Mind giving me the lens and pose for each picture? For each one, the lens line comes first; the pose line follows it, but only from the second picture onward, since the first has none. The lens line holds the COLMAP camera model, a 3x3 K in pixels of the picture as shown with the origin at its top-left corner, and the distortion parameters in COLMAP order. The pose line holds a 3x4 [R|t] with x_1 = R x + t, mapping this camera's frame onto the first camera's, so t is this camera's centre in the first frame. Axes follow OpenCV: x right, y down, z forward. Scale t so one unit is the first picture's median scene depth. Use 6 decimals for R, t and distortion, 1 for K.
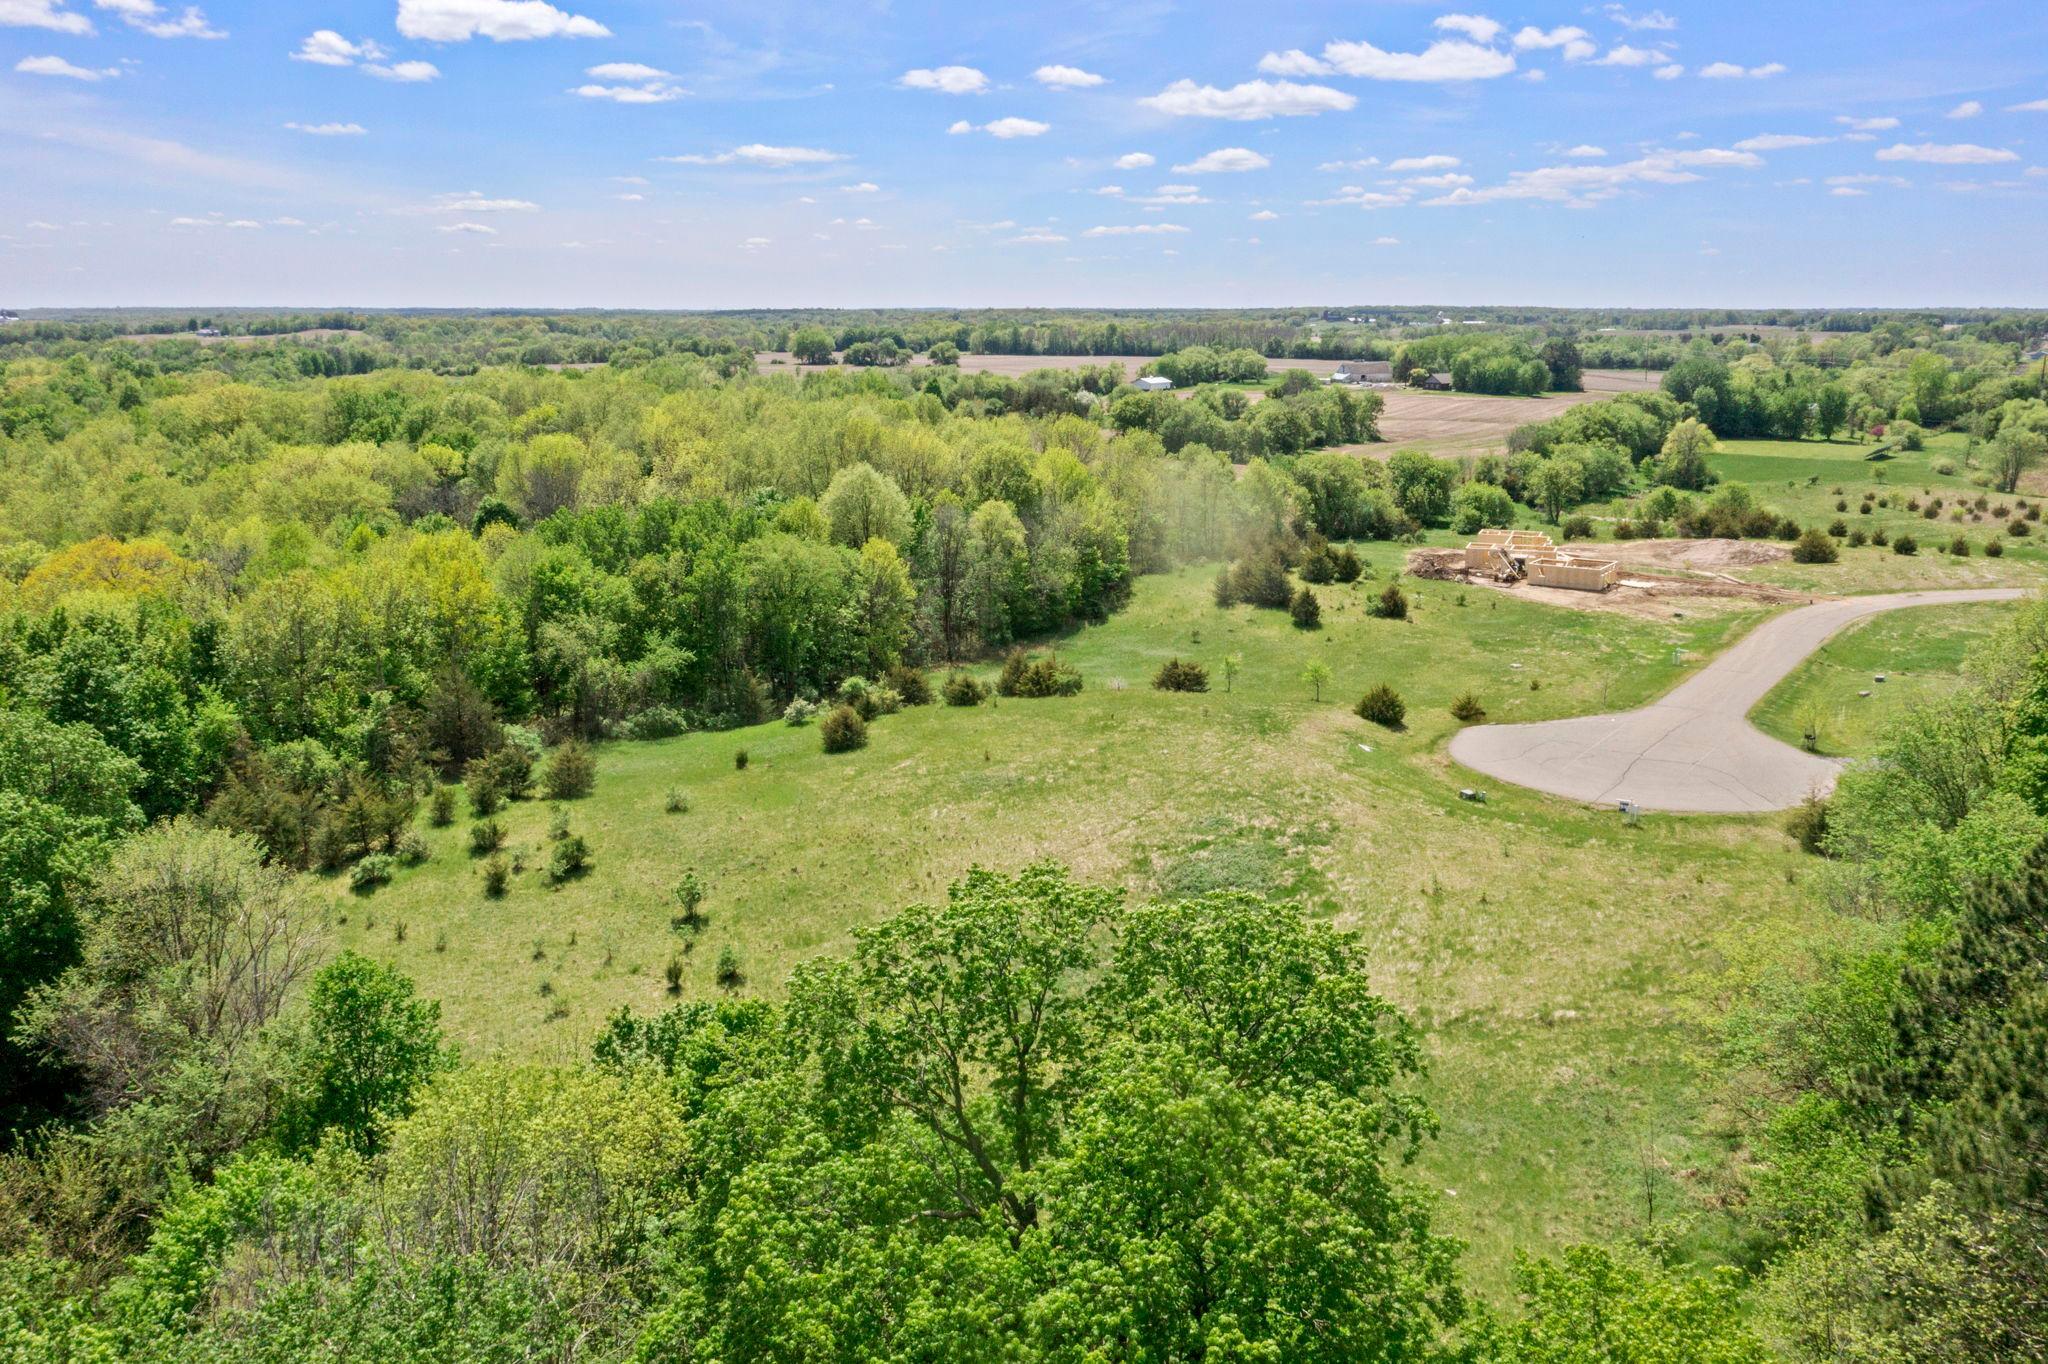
lens RADIAL K [[1630.2, 0, 1025.6], [0, 1630.2, 673.1], [0, 0, 1]] dist [-0.012014, -0.005494]
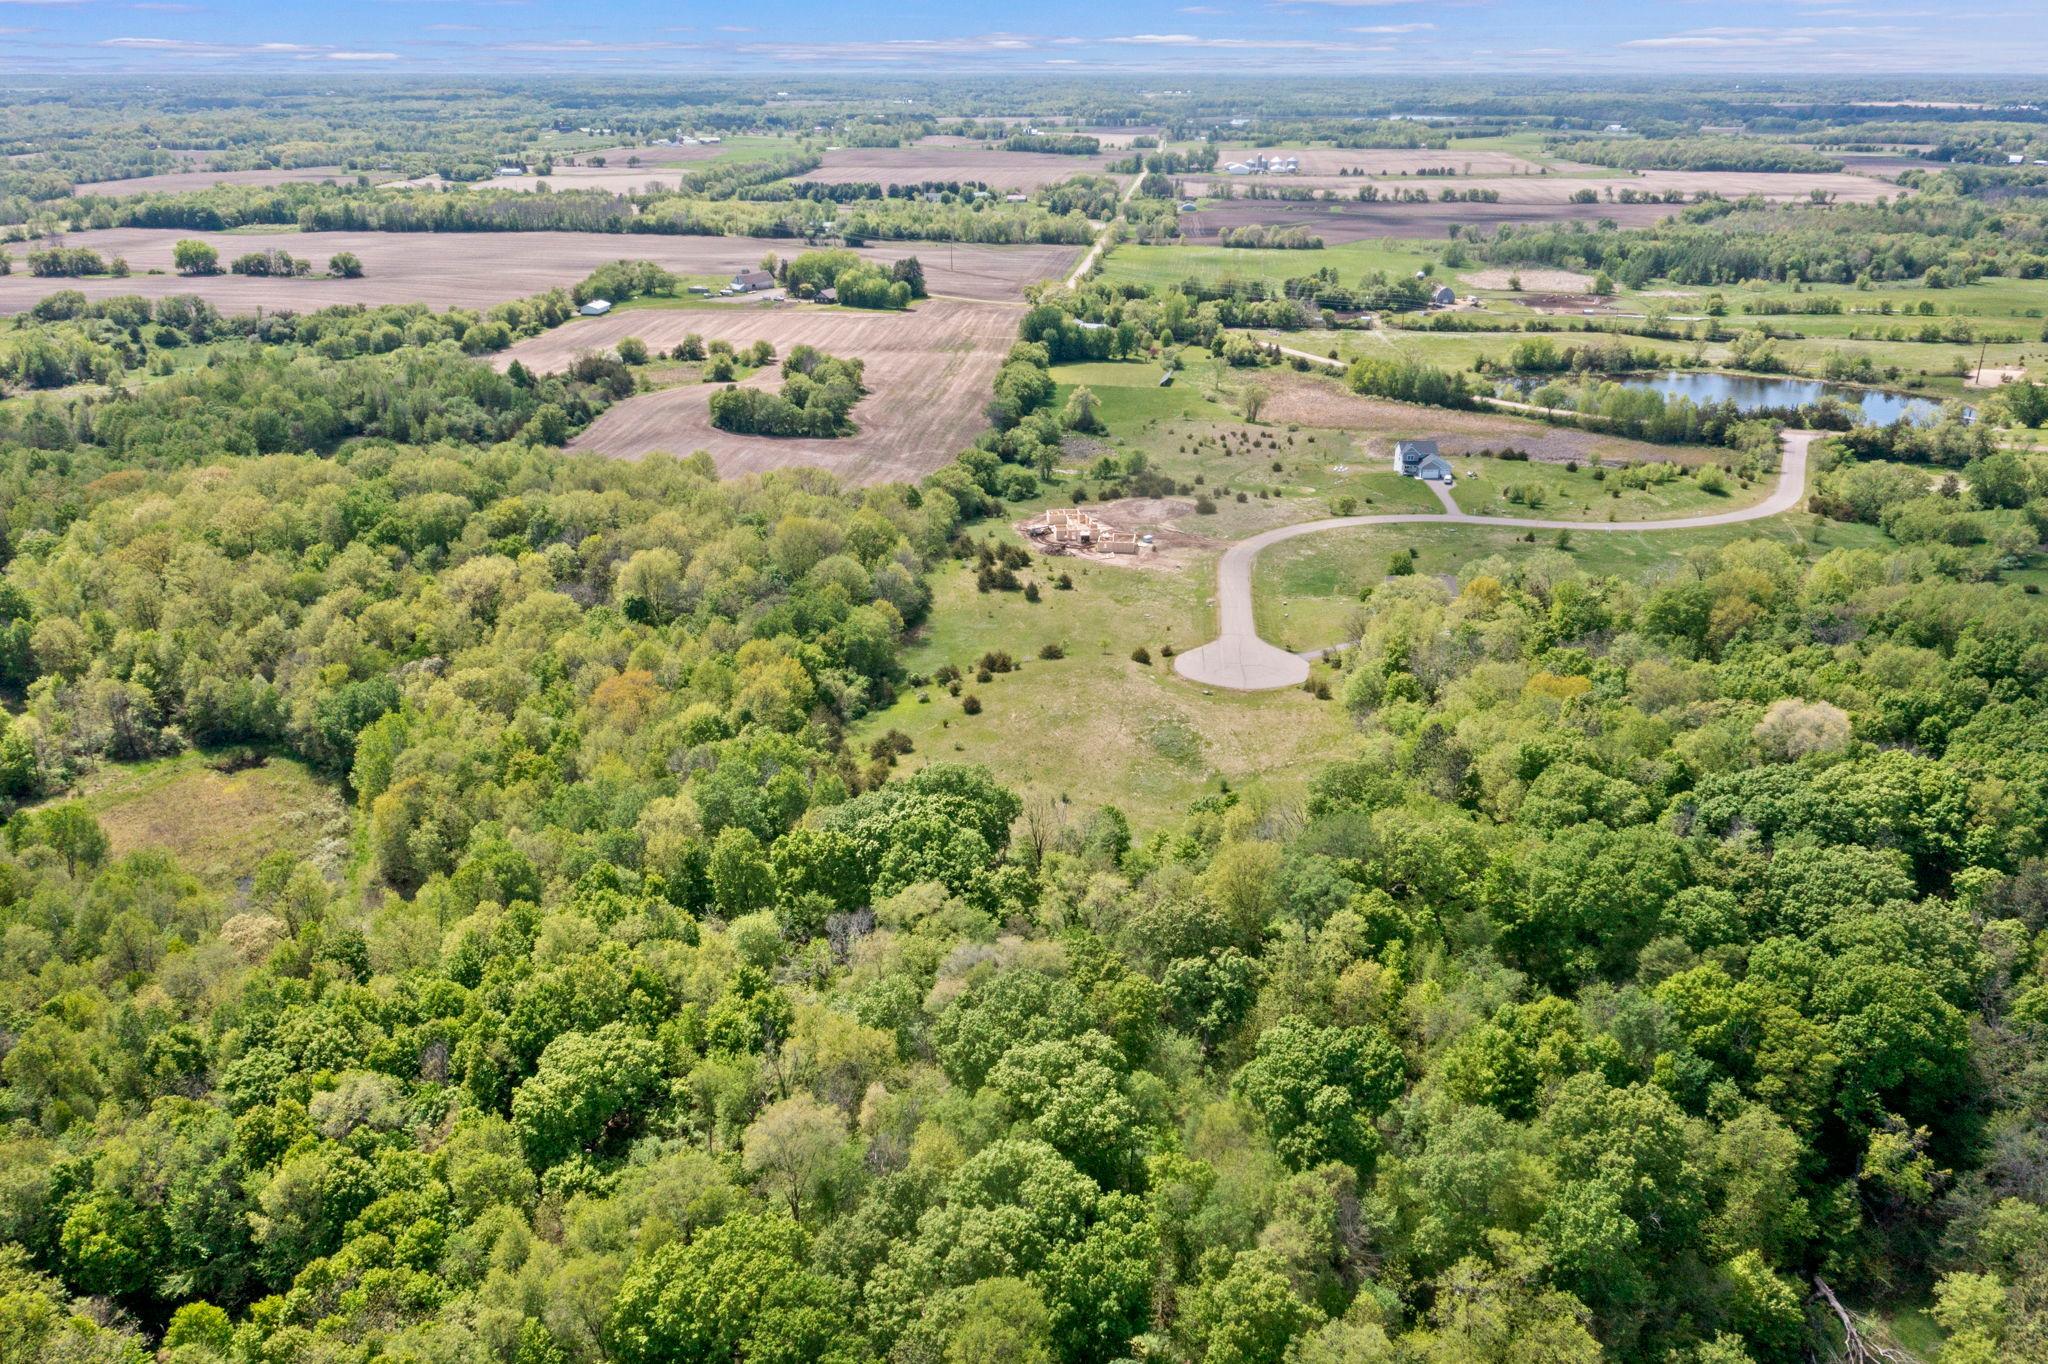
lens RADIAL K [[1633.3, 0, 1024.6], [0, 1633.3, 675.9], [0, 0, 1]] dist [-0.010012, -0.003591]
pose [[0.882334, -0.161888, 0.441904, -0.562927], [0.096843, 0.981335, 0.166142, -0.204815], [-0.460552, -0.103798, 0.881543, -0.609049]]
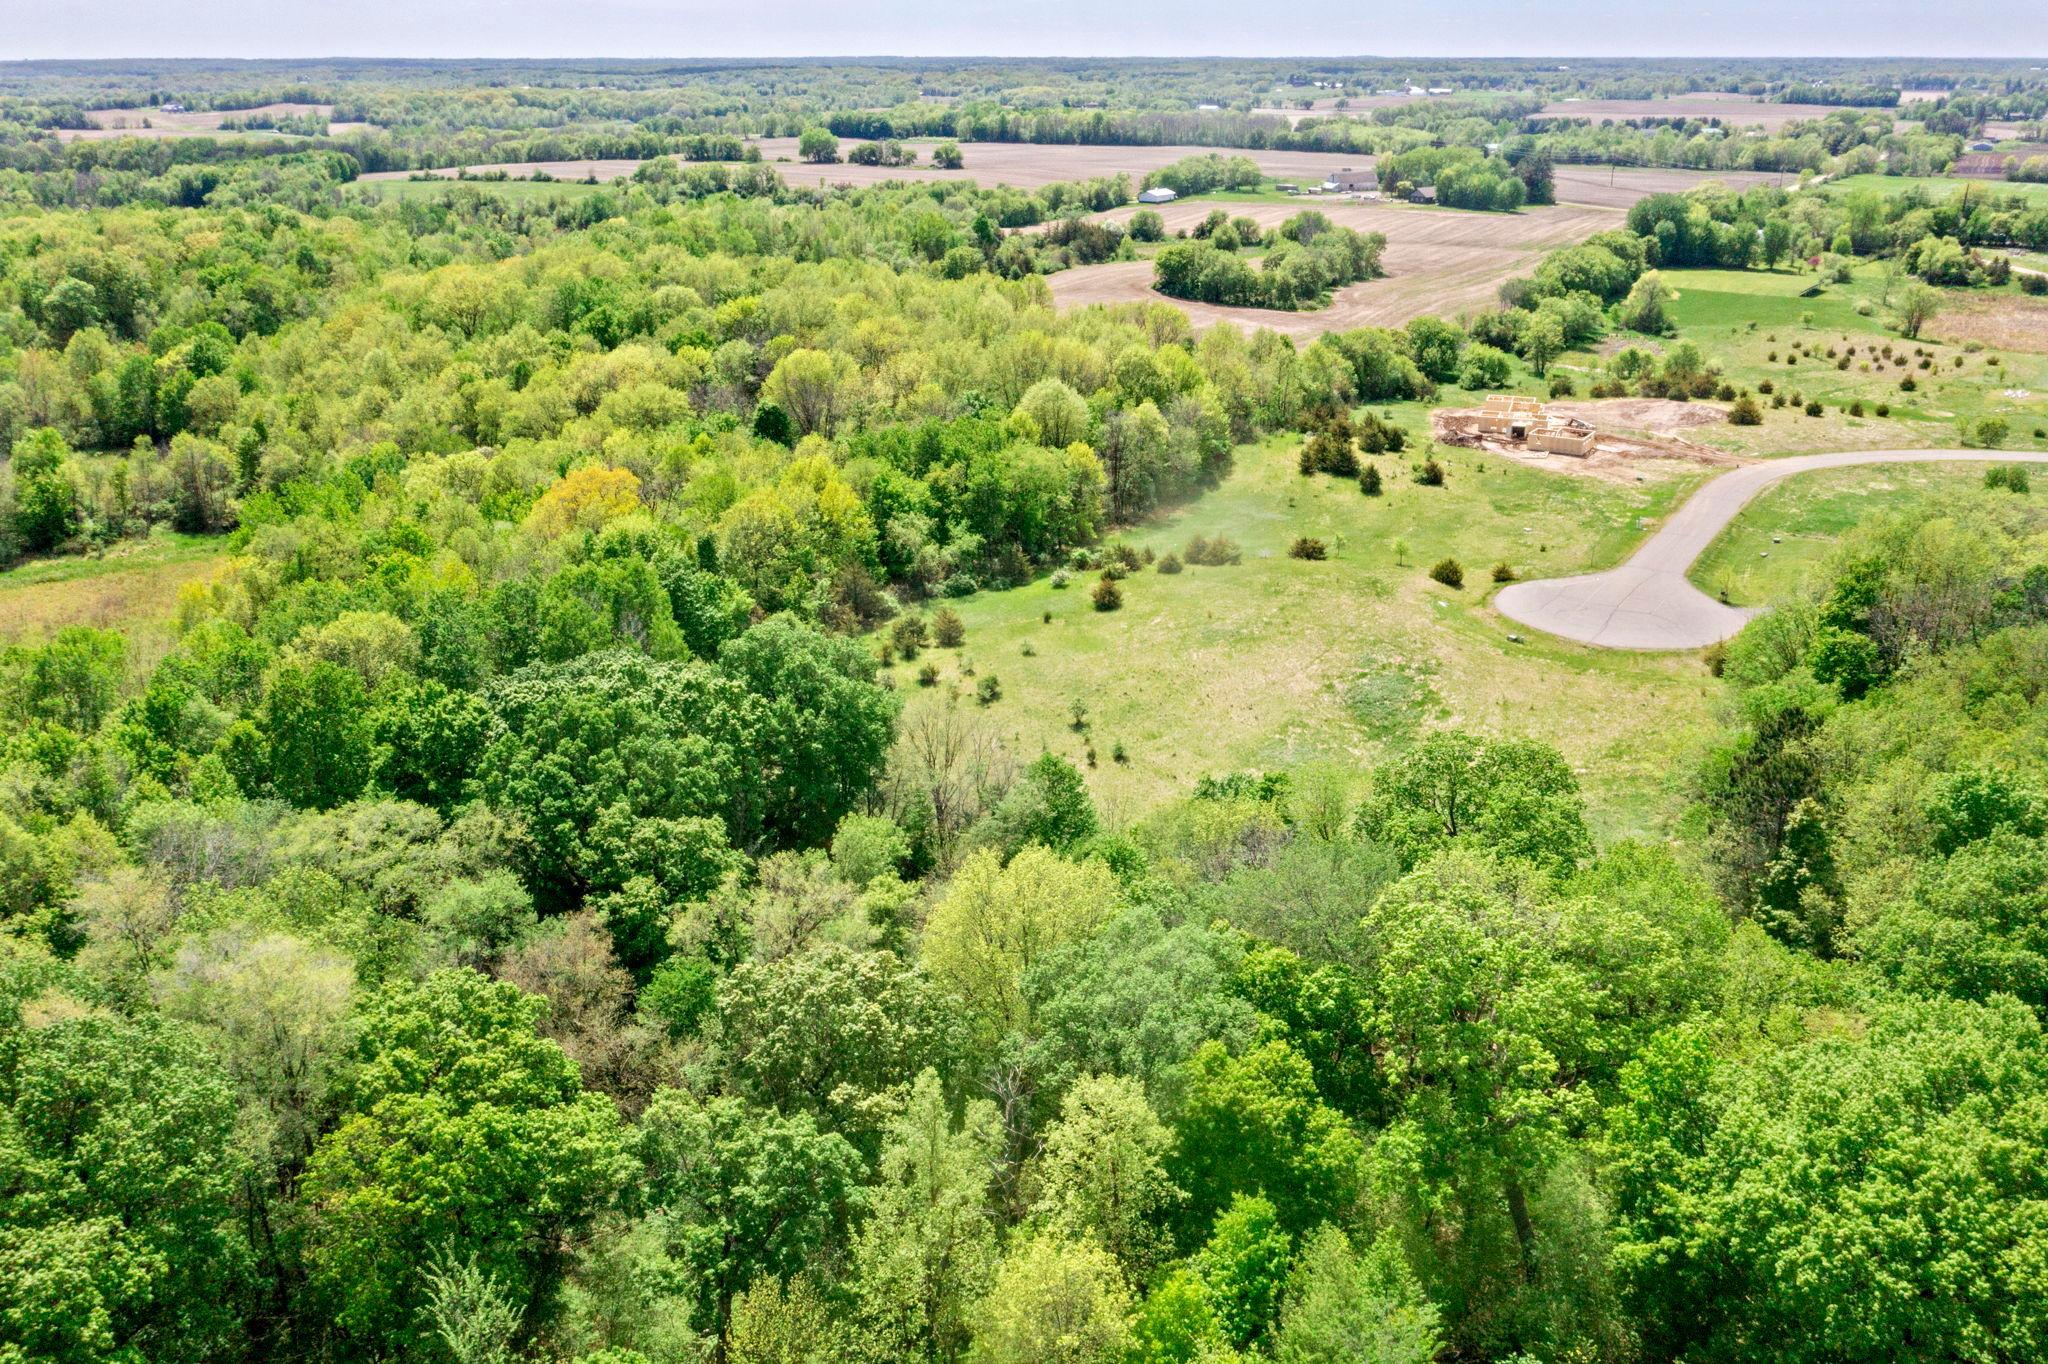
lens RADIAL K [[1630.2, 0, 1025.6], [0, 1630.2, 673.1], [0, 0, 1]] dist [-0.012014, -0.005494]
pose [[0.999451, -0.012427, 0.030697, -0.117528], [0.007845, 0.989384, 0.145112, -0.058077], [-0.032174, -0.144791, 0.988939, -0.265248]]
